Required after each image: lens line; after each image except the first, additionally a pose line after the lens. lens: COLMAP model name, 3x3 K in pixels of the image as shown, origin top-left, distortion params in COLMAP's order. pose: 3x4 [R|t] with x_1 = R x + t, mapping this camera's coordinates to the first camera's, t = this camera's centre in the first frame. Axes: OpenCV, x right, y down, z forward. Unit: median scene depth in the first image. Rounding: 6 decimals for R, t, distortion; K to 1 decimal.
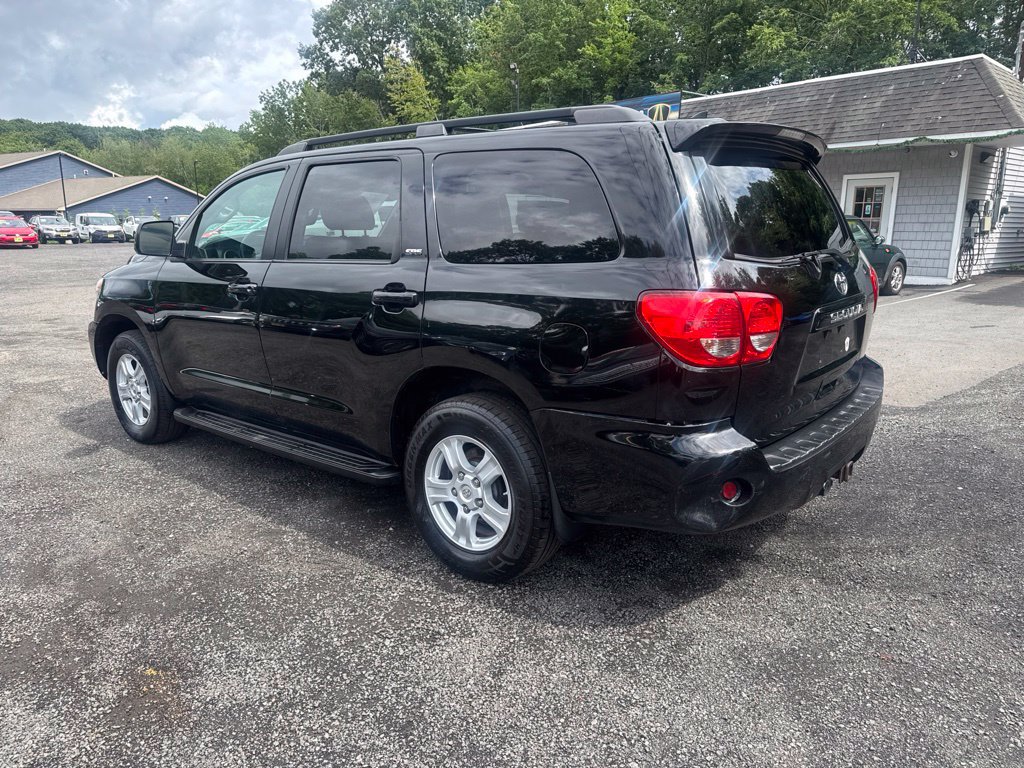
lens RADIAL K [[727.7, 0, 508.2], [0, 727.7, 380.3], [0, 0, 1]] dist [0.026145, -0.030507]
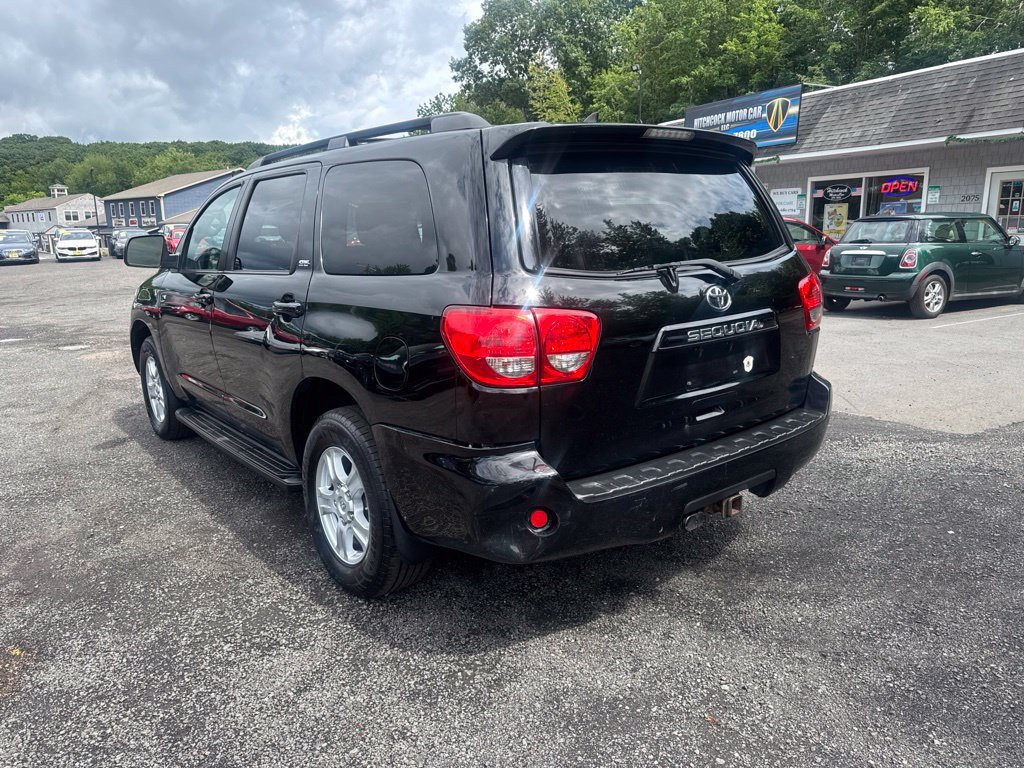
lens RADIAL K [[727.7, 0, 506.3], [0, 727.7, 379.7], [0, 0, 1]] dist [0.026145, -0.030507]
pose [[0.978795, 0.025999, -0.203185, 0.212280], [-0.027370, 0.999618, -0.003942, -0.011102], [0.203004, 0.009420, 0.979133, 0.037377]]
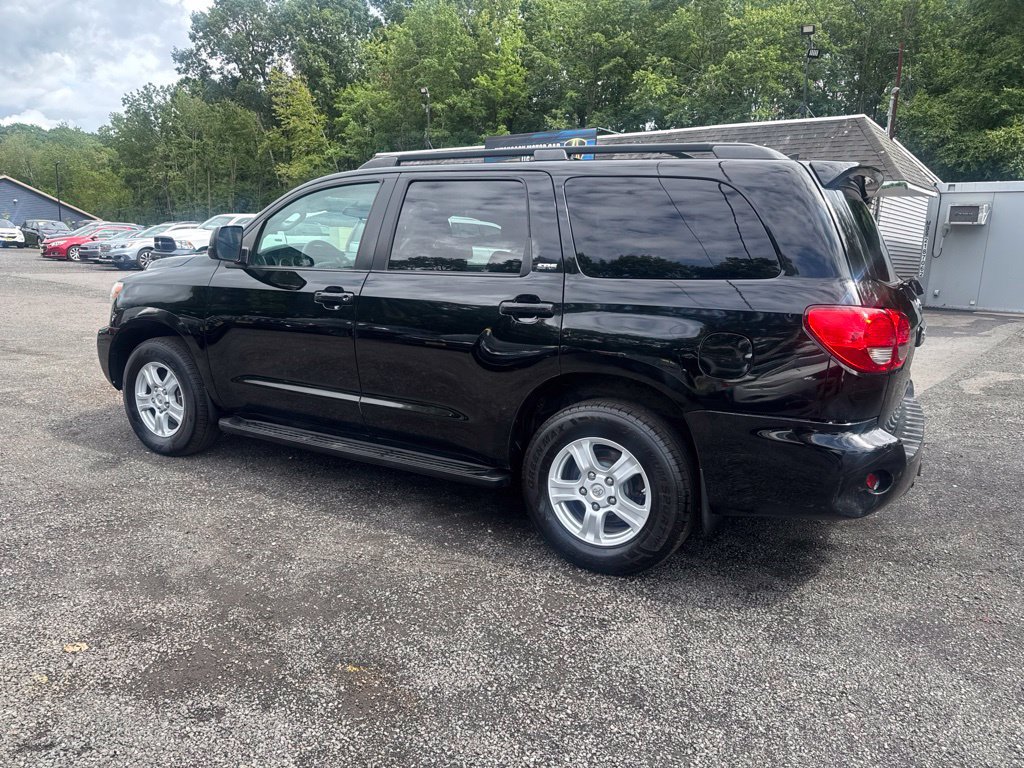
lens RADIAL K [[727.7, 0, 509.3], [0, 727.7, 377.7], [0, 0, 1]] dist [0.026145, -0.030507]
pose [[0.984577, 0.011388, 0.174578, -0.220839], [-0.005353, 0.999373, -0.034998, 0.014871], [-0.174867, 0.033524, 0.984021, -0.022415]]
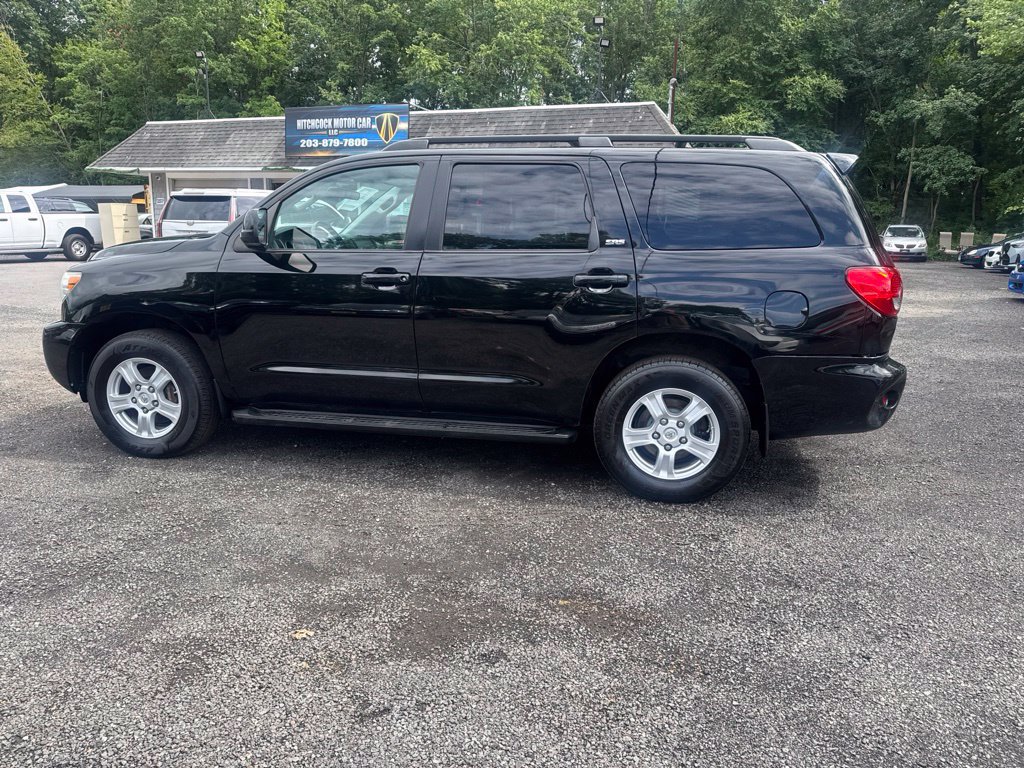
lens RADIAL K [[727.7, 0, 518.1], [0, 727.7, 378.7], [0, 0, 1]] dist [0.026145, -0.030507]
pose [[0.874480, -0.073651, 0.479437, -0.519993], [0.078422, 0.996869, 0.010099, 0.015073], [-0.478680, 0.028767, 0.877518, 0.010403]]
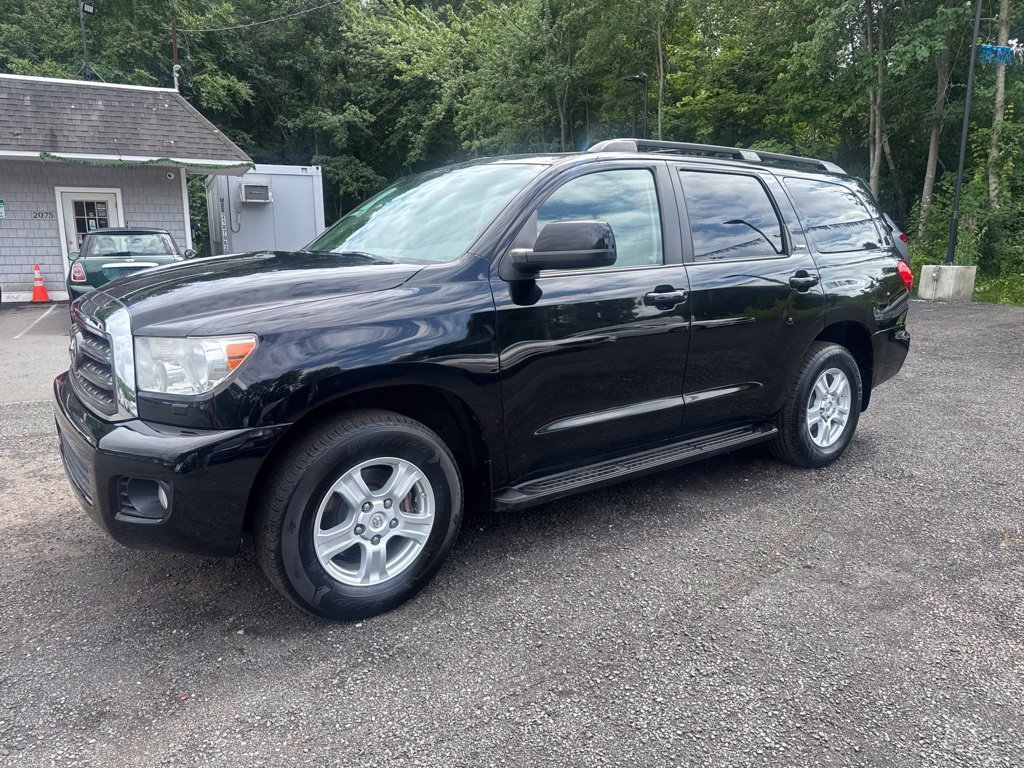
lens RADIAL K [[727.7, 0, 513.8], [0, 727.7, 375.0], [0, 0, 1]] dist [0.026145, -0.030507]
pose [[0.229006, -0.174529, 0.957651, -0.961498], [0.205811, 0.970236, 0.127606, -0.138418], [-0.951419, 0.167872, 0.258110, 0.715083]]
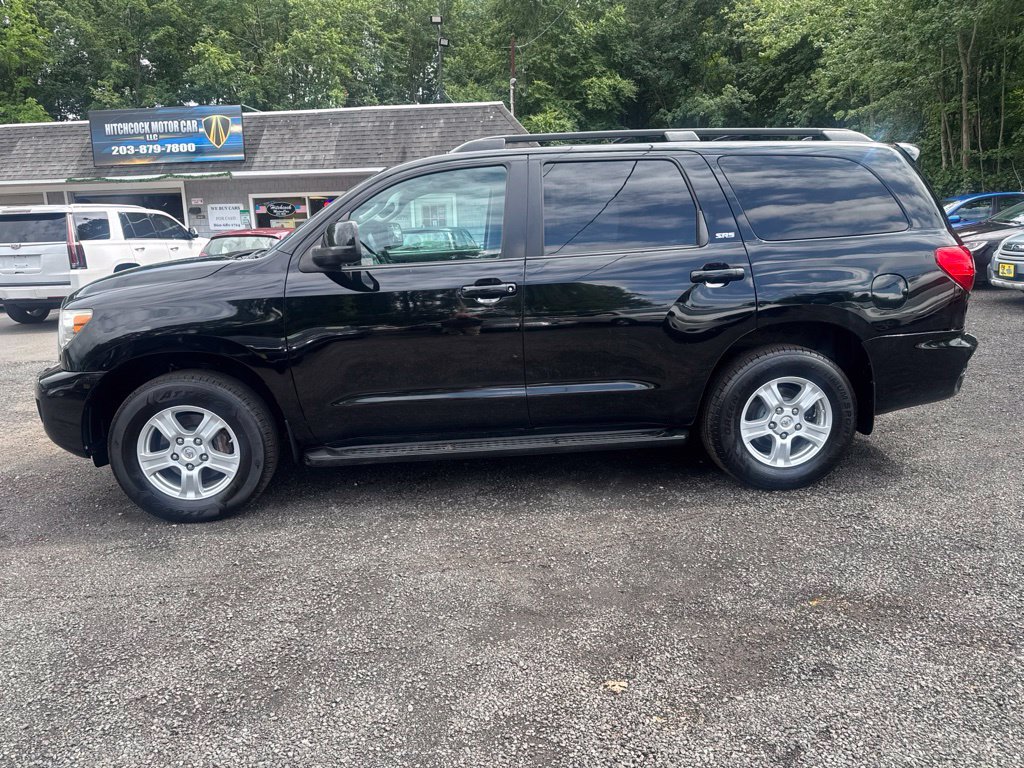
lens RADIAL K [[727.7, 0, 508.1], [0, 727.7, 382.8], [0, 0, 1]] dist [0.026145, -0.030507]
pose [[0.715390, -0.157999, 0.680627, -0.746622], [0.173984, 0.983698, 0.045483, -0.033242], [-0.676717, 0.085880, 0.731217, 0.226030]]
